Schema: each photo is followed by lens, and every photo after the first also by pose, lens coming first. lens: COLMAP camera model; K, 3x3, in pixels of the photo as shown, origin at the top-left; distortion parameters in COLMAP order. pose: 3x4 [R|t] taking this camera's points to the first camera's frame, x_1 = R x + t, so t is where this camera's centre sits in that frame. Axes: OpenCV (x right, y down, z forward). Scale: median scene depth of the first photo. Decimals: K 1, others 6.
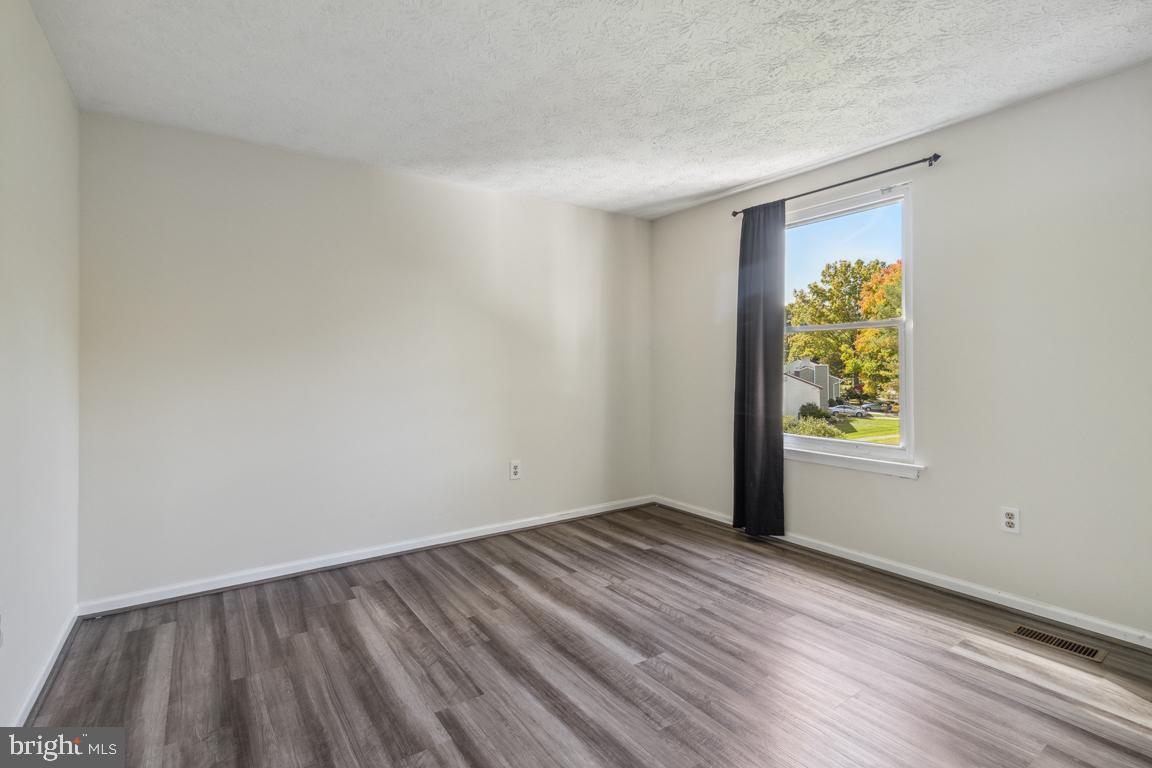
lens RADIAL K [[541.5, 0, 575.5], [0, 541.5, 375.8], [0, 0, 1]] dist [0.001672, -0.000095]
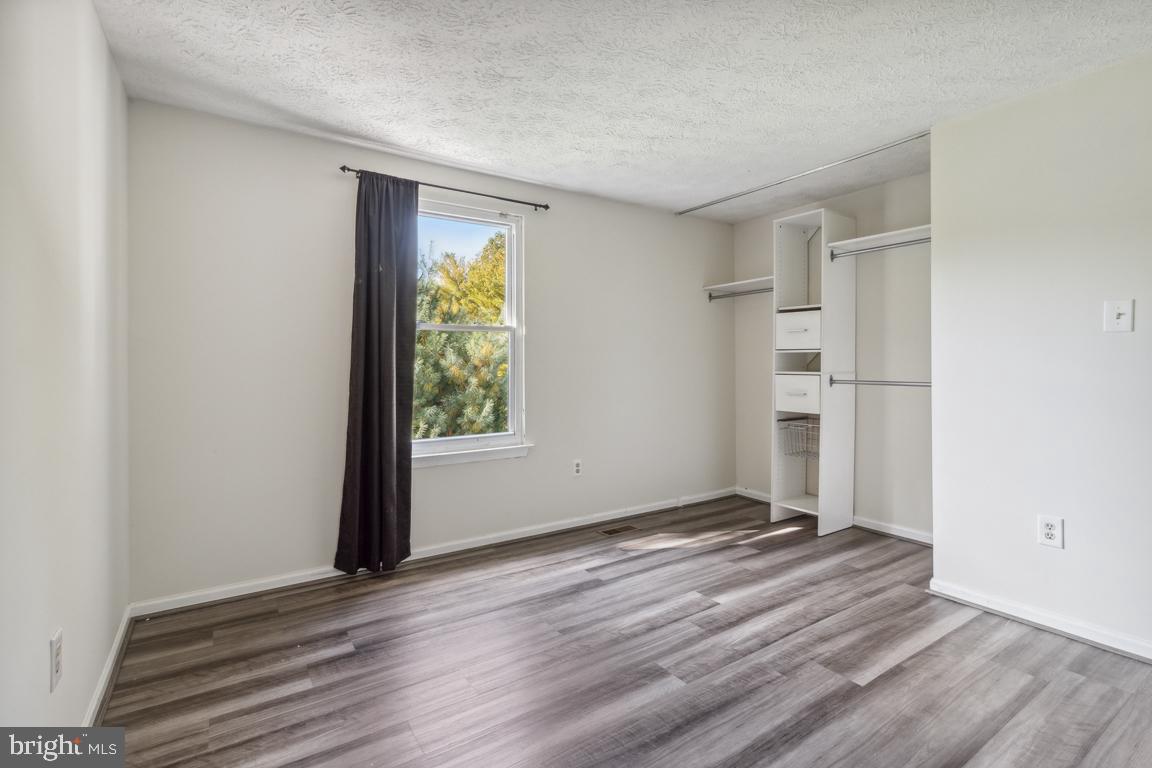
lens RADIAL K [[541.5, 0, 577.6], [0, 541.5, 367.3], [0, 0, 1]] dist [0.001672, -0.000095]
pose [[0.017657, -0.006456, 0.999823, -0.695493], [0.020047, 0.999780, 0.006102, -0.021501], [-0.999643, 0.019935, 0.017782, 0.969618]]
